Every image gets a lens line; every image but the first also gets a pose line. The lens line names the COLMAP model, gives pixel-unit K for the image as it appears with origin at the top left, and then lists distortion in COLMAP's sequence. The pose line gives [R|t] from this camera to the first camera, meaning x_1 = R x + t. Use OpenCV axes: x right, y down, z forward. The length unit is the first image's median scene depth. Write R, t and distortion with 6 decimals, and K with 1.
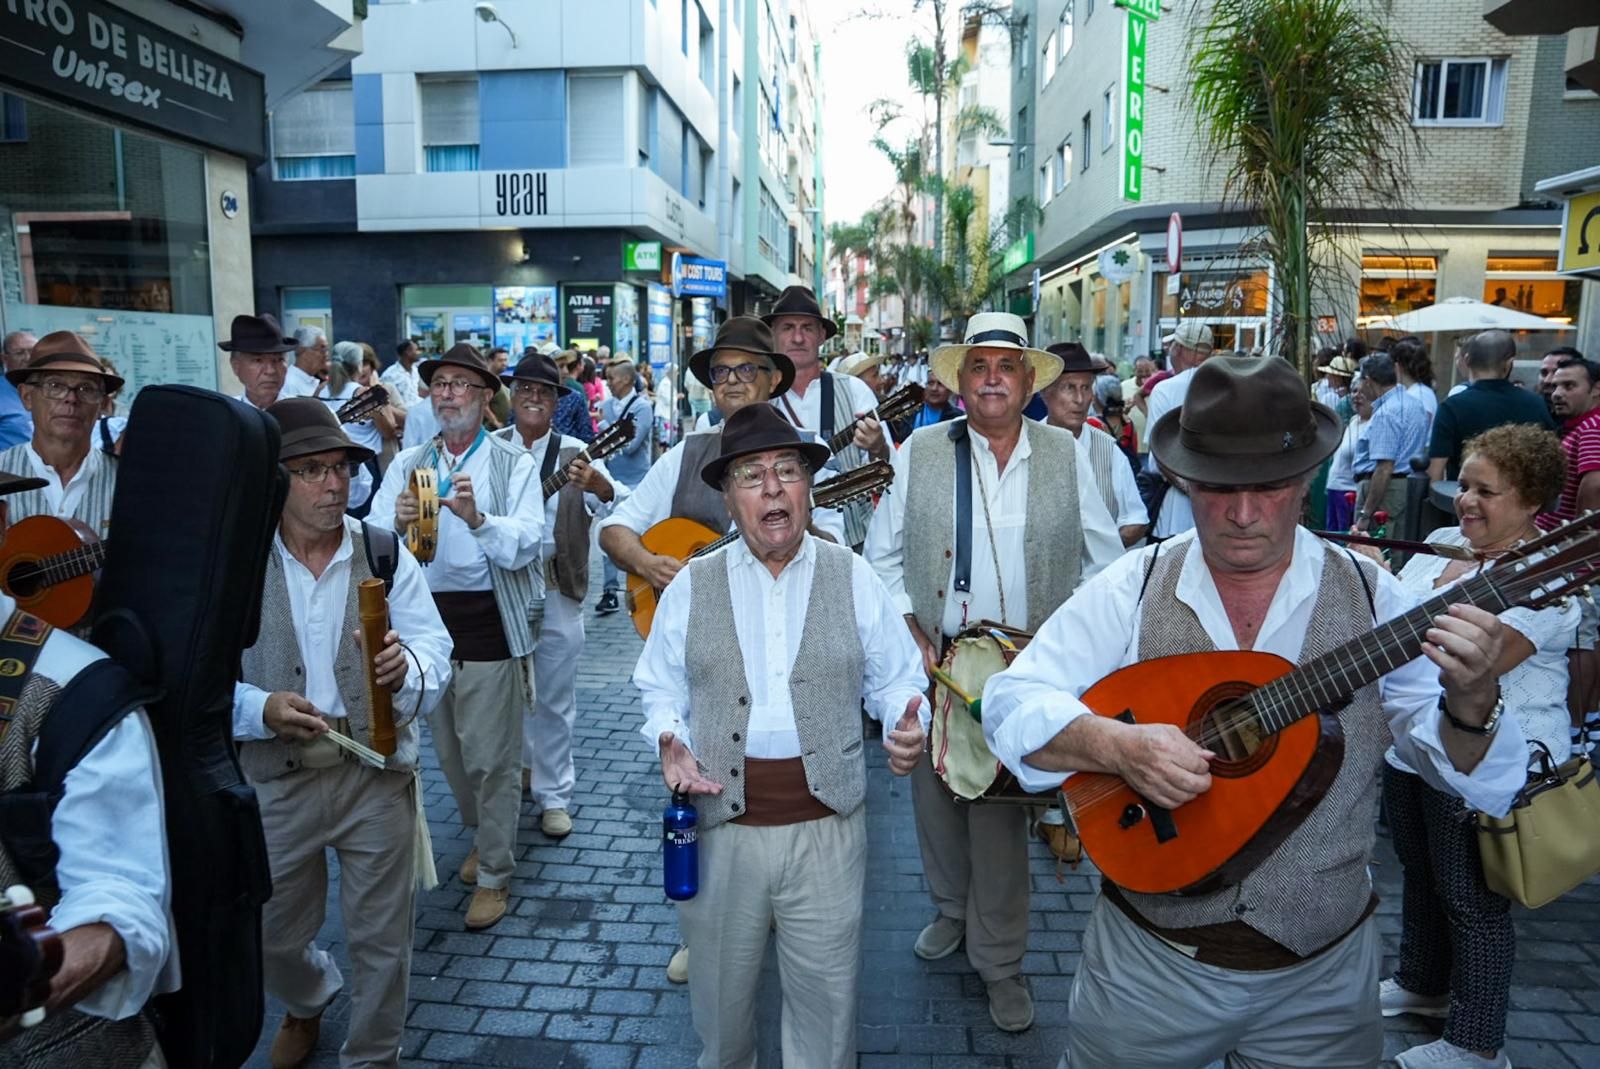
lens RADIAL K [[1117.8, 0, 800.0], [0, 1117.8, 534.5], [0, 0, 1]] dist [-0.141506, 0.128686]
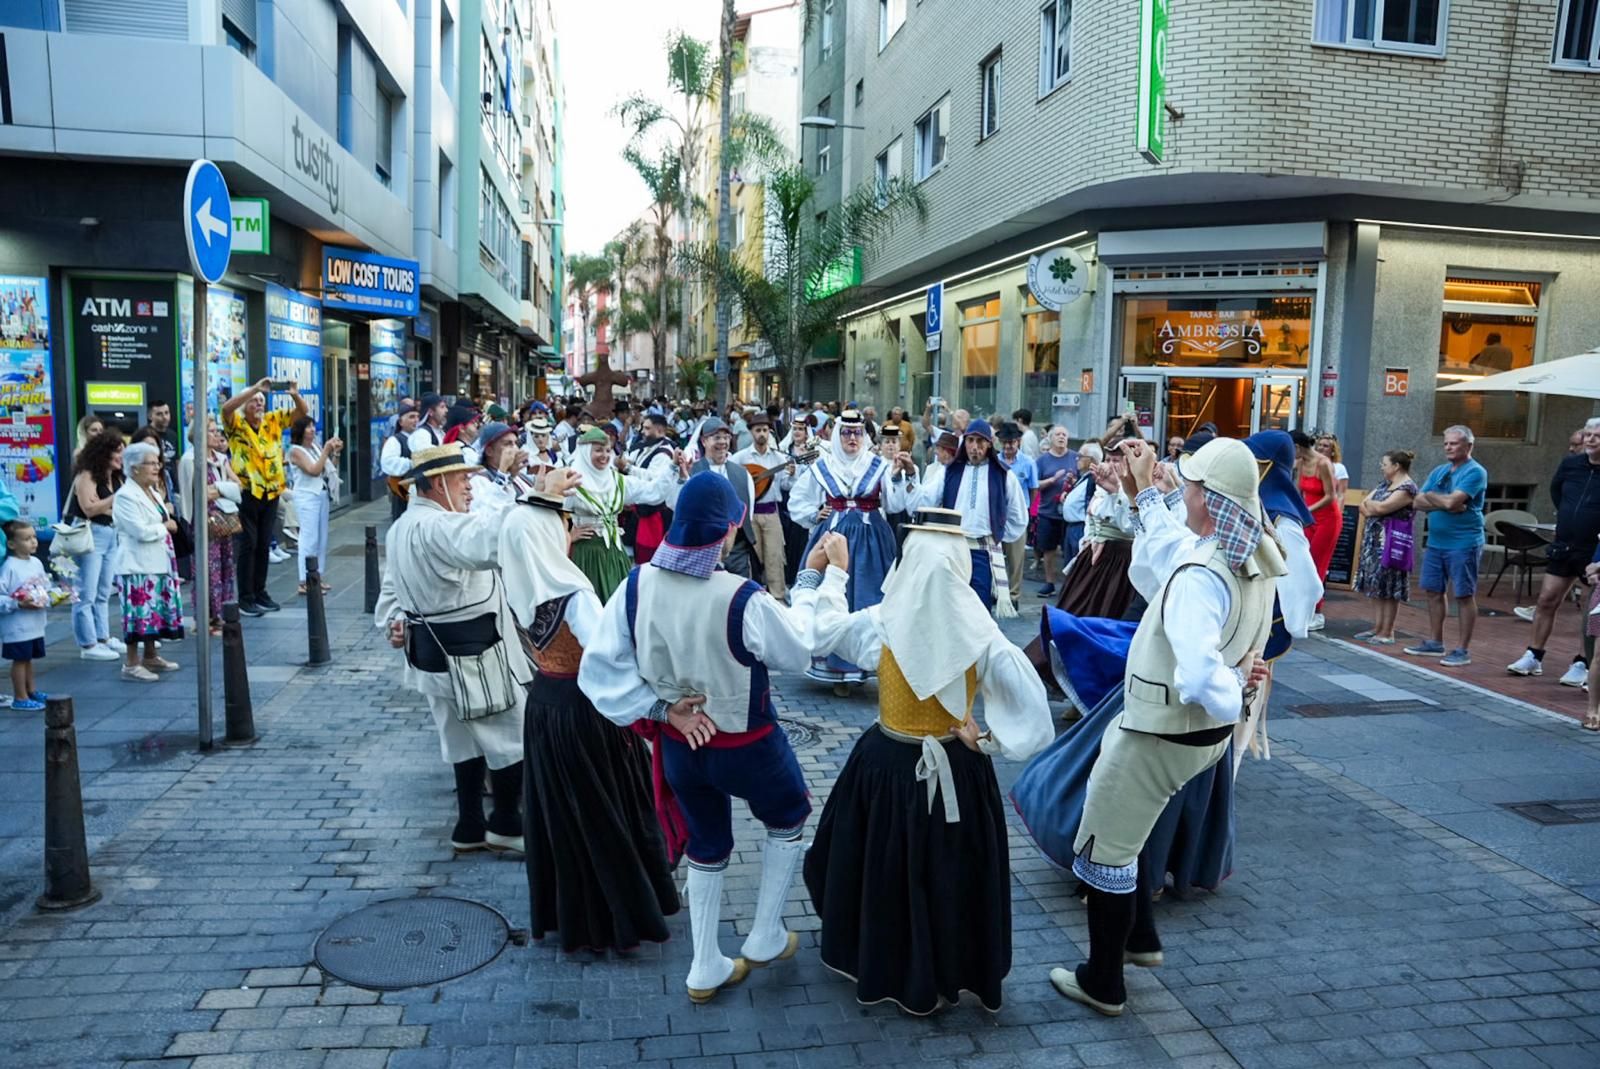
lens RADIAL K [[1117.8, 0, 800.0], [0, 1117.8, 534.5], [0, 0, 1]] dist [-0.141506, 0.128686]
pose [[0.972452, -0.007433, 0.232987, -0.003297], [0.016083, 0.999249, -0.035252, -0.093358], [-0.232550, 0.038028, 0.971841, 0.495992]]
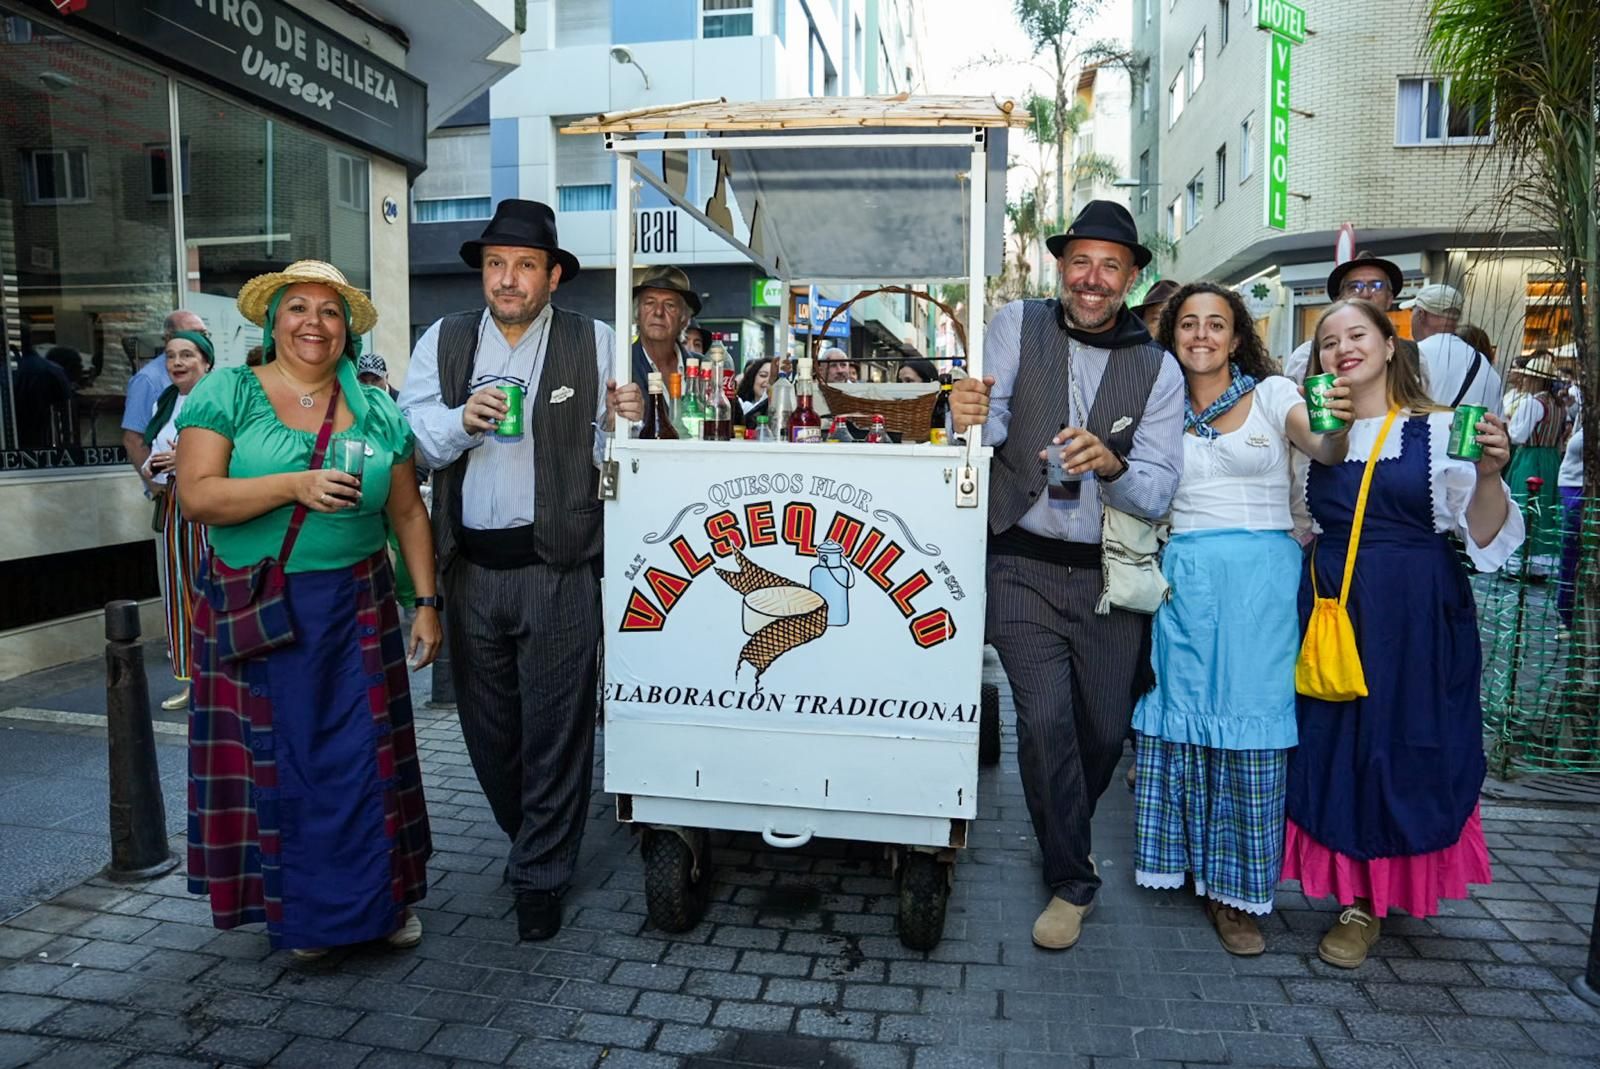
lens RADIAL K [[1117.8, 0, 800.0], [0, 1117.8, 534.5], [0, 0, 1]] dist [-0.141506, 0.128686]
pose [[0.995543, 0.006690, -0.094074, -0.023166], [-0.011492, 0.998653, -0.050594, 0.017761], [0.093609, 0.051449, 0.994279, 0.020485]]
